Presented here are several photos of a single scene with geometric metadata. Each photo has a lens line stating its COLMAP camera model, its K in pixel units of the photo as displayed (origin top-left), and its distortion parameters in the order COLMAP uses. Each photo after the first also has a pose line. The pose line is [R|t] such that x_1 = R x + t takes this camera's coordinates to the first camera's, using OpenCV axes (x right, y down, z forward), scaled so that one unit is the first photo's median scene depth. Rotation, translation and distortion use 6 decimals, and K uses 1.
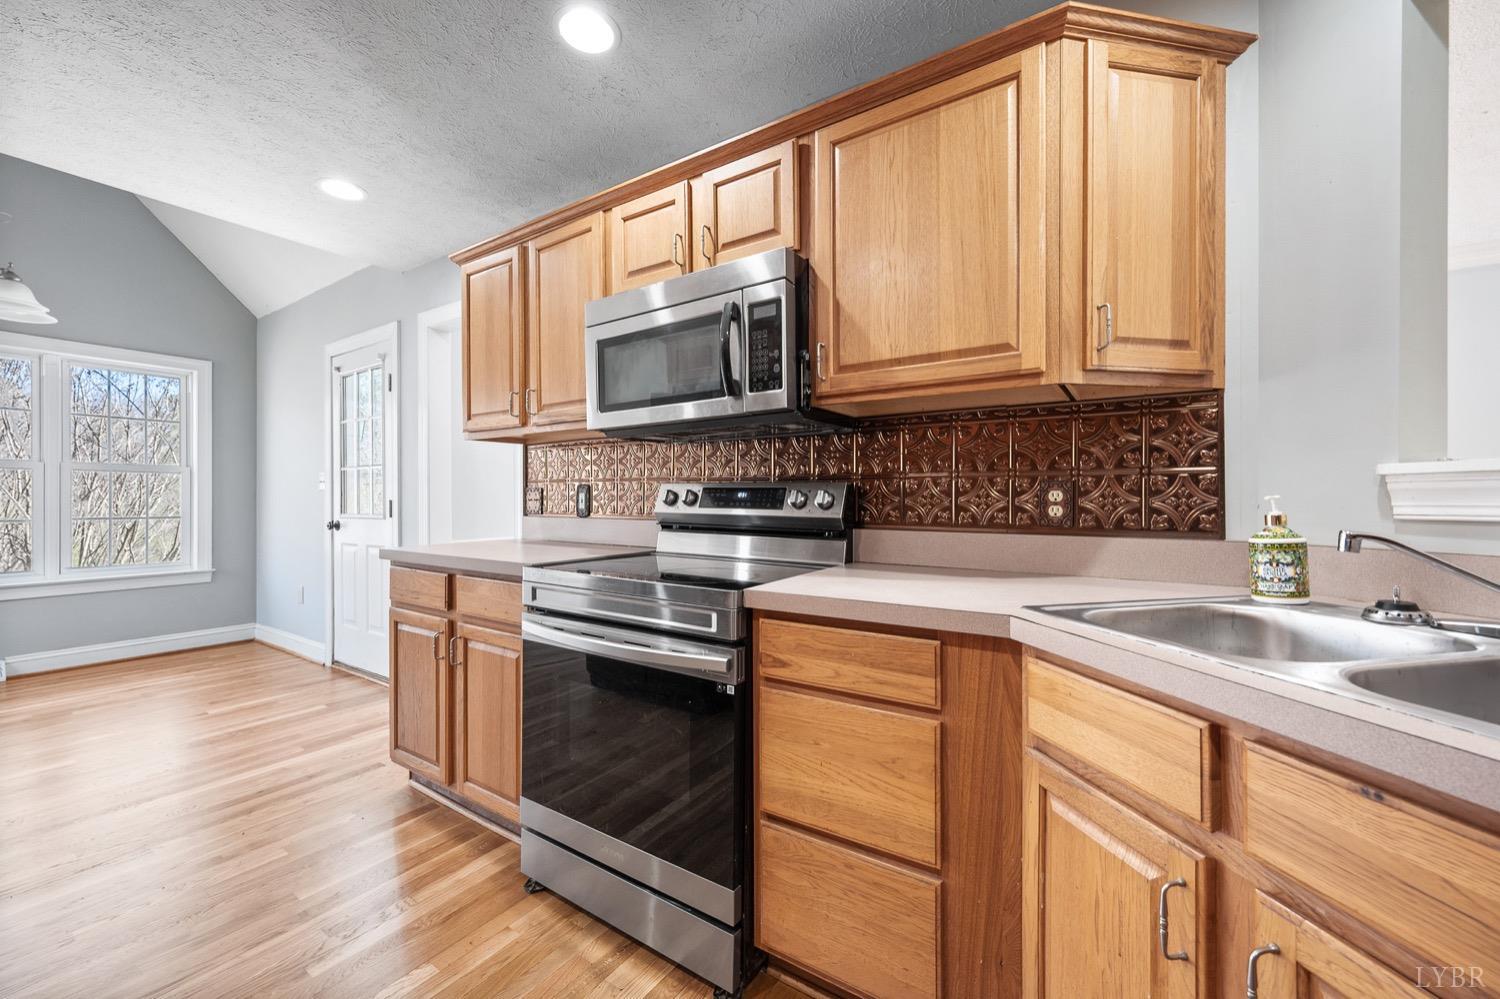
lens RADIAL K [[595.4, 0, 748.4], [0, 595.4, 499.1], [0, 0, 1]] dist [-0.000318, 0.000643]
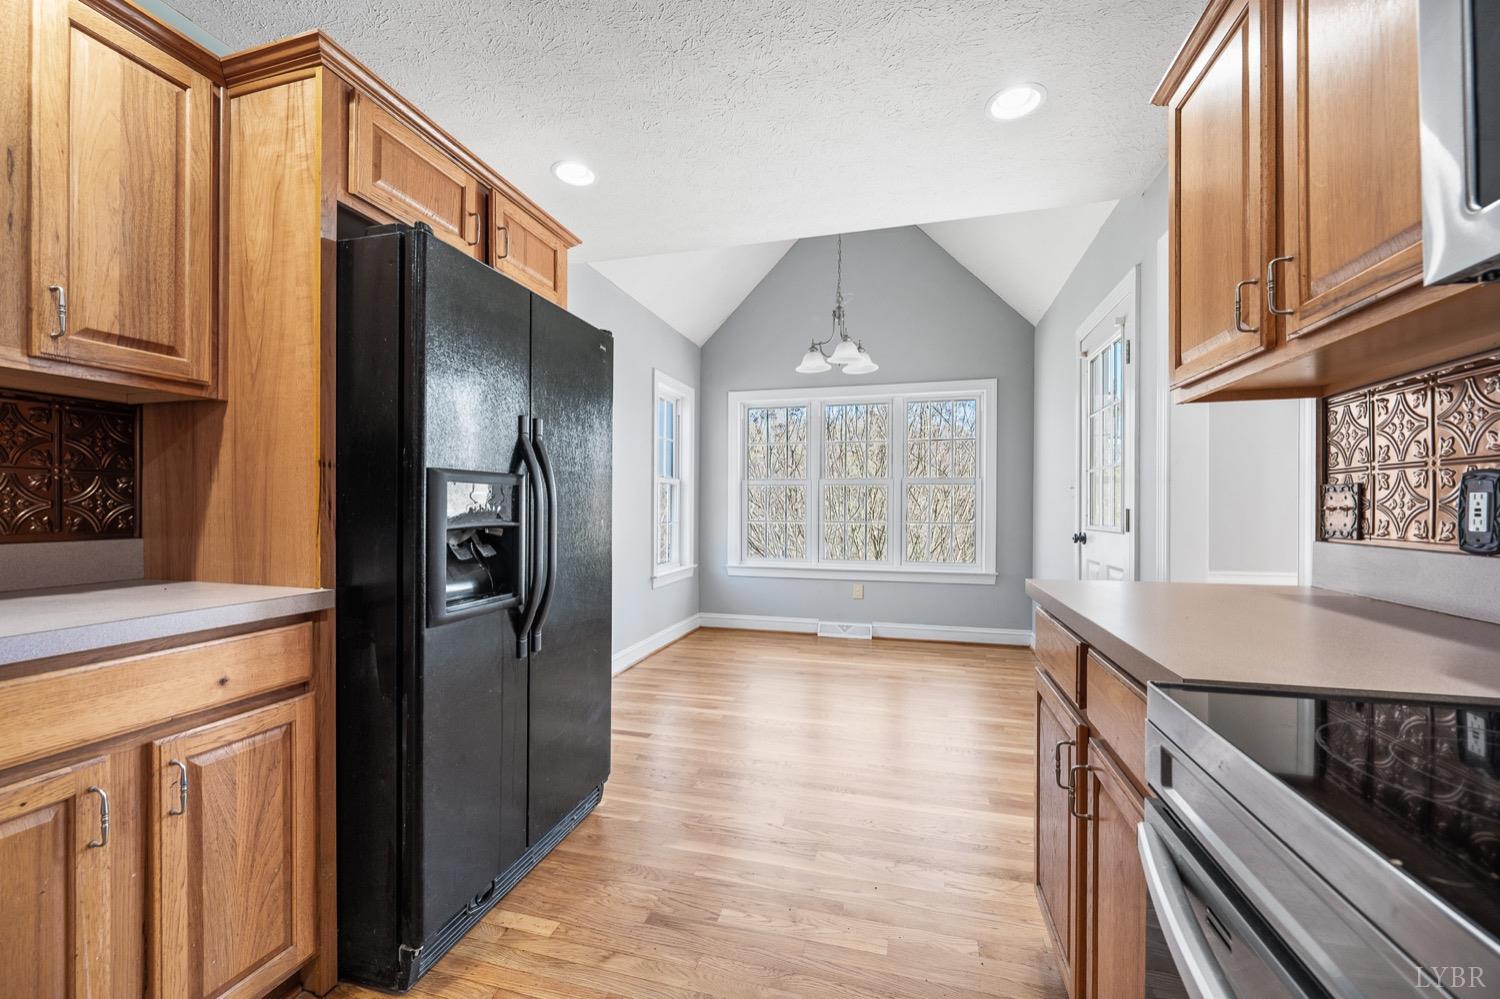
lens RADIAL K [[595.4, 0, 752.2], [0, 595.4, 512.8], [0, 0, 1]] dist [-0.000318, 0.000643]
pose [[0.328835, 0.008472, -0.944350, -0.108505], [-0.000012, 0.999960, 0.008966, 0.000089], [0.944388, -0.002937, 0.328822, 0.681035]]
